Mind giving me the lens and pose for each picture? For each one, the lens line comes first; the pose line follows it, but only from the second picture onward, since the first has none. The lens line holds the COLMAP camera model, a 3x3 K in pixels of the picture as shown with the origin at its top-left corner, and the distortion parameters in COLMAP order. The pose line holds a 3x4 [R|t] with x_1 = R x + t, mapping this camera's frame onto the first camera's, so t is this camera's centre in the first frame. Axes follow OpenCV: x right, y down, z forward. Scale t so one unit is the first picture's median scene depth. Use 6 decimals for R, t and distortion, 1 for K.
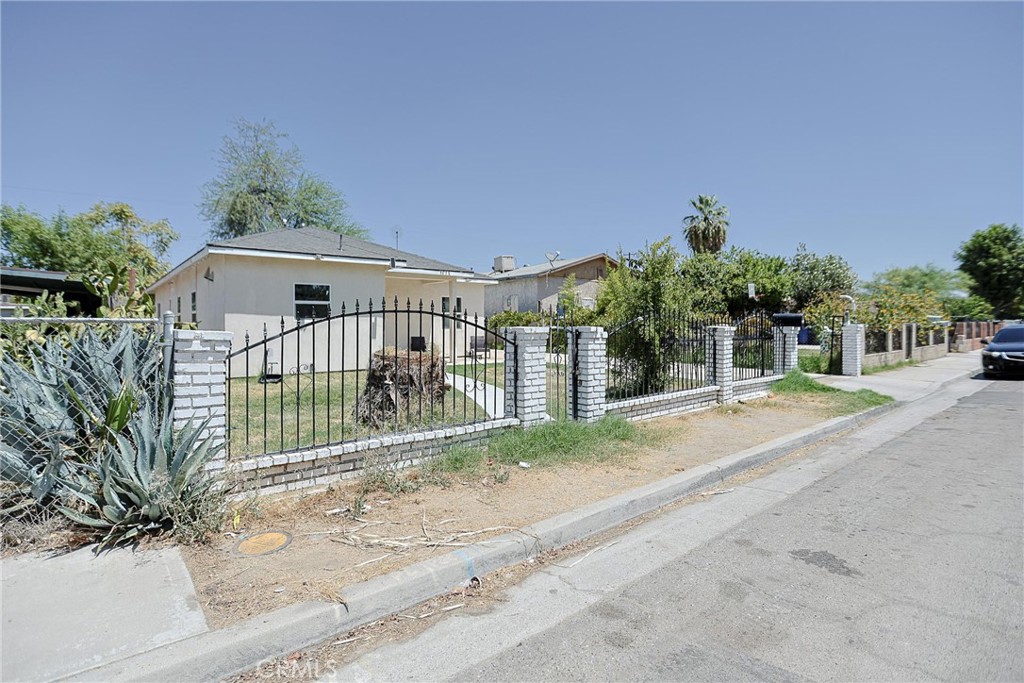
lens RADIAL K [[496.2, 0, 509.8], [0, 496.2, 333.5], [0, 0, 1]] dist [-0.037923, 0.009480]
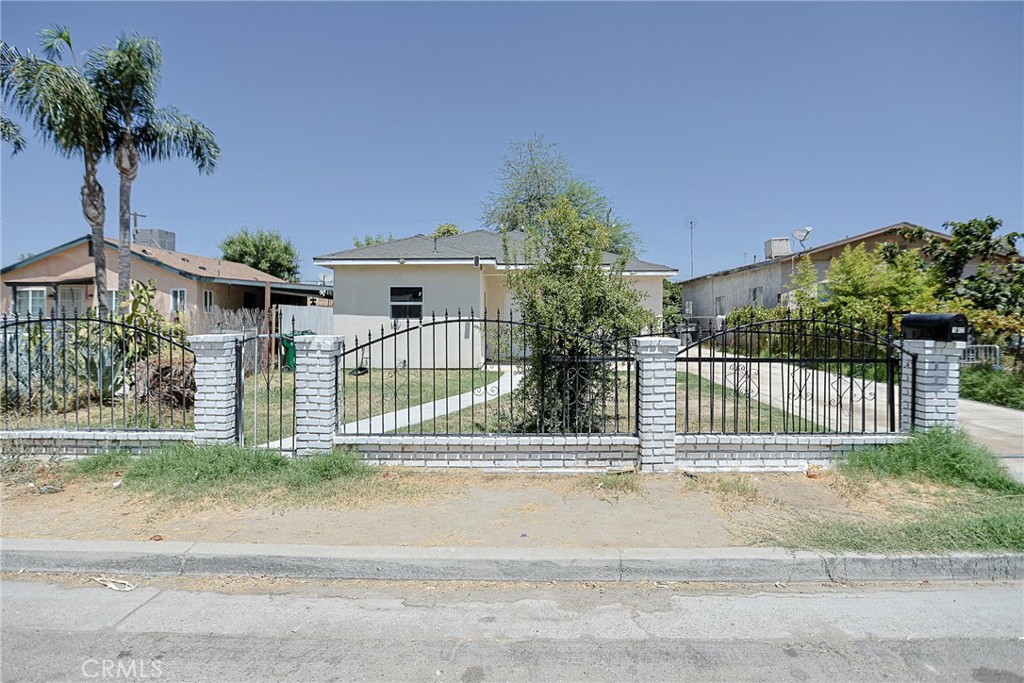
lens RADIAL K [[496.2, 0, 514.4], [0, 496.2, 335.6], [0, 0, 1]] dist [-0.037923, 0.009480]
pose [[0.771634, 0.025497, -0.635555, 0.481365], [-0.017352, 0.999668, 0.019037, -0.017712], [0.635830, -0.003662, 0.771821, 0.315227]]
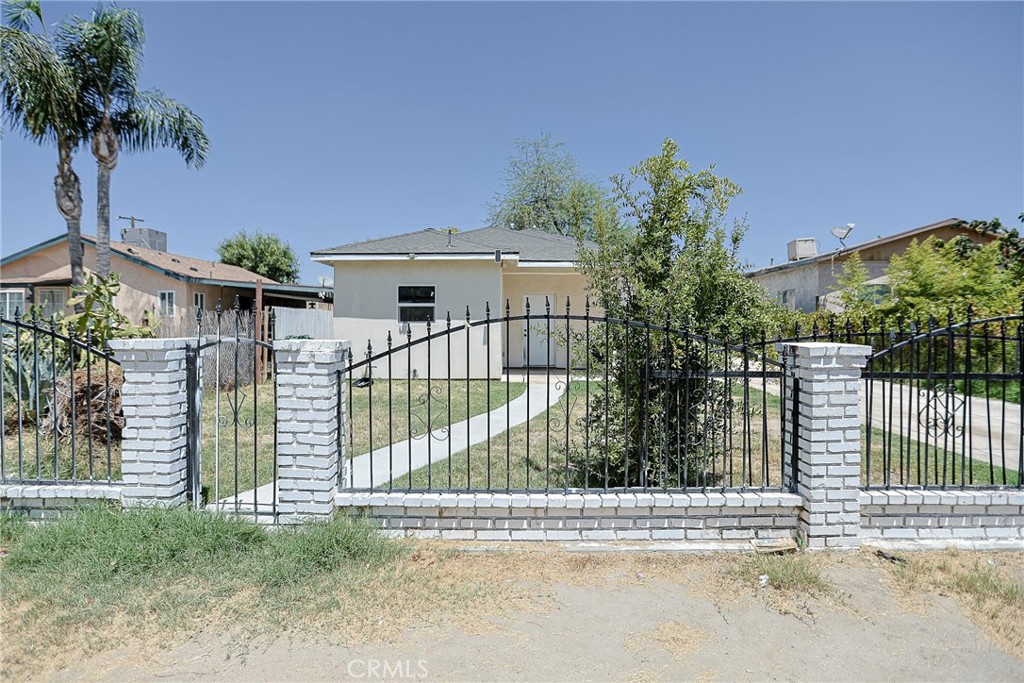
lens RADIAL K [[496.2, 0, 506.5], [0, 496.2, 335.2], [0, 0, 1]] dist [-0.037923, 0.009480]
pose [[0.764466, 0.016120, -0.644462, 0.347114], [-0.017109, 0.999843, 0.004714, -0.012561], [0.644437, 0.007423, 0.764622, 0.391798]]
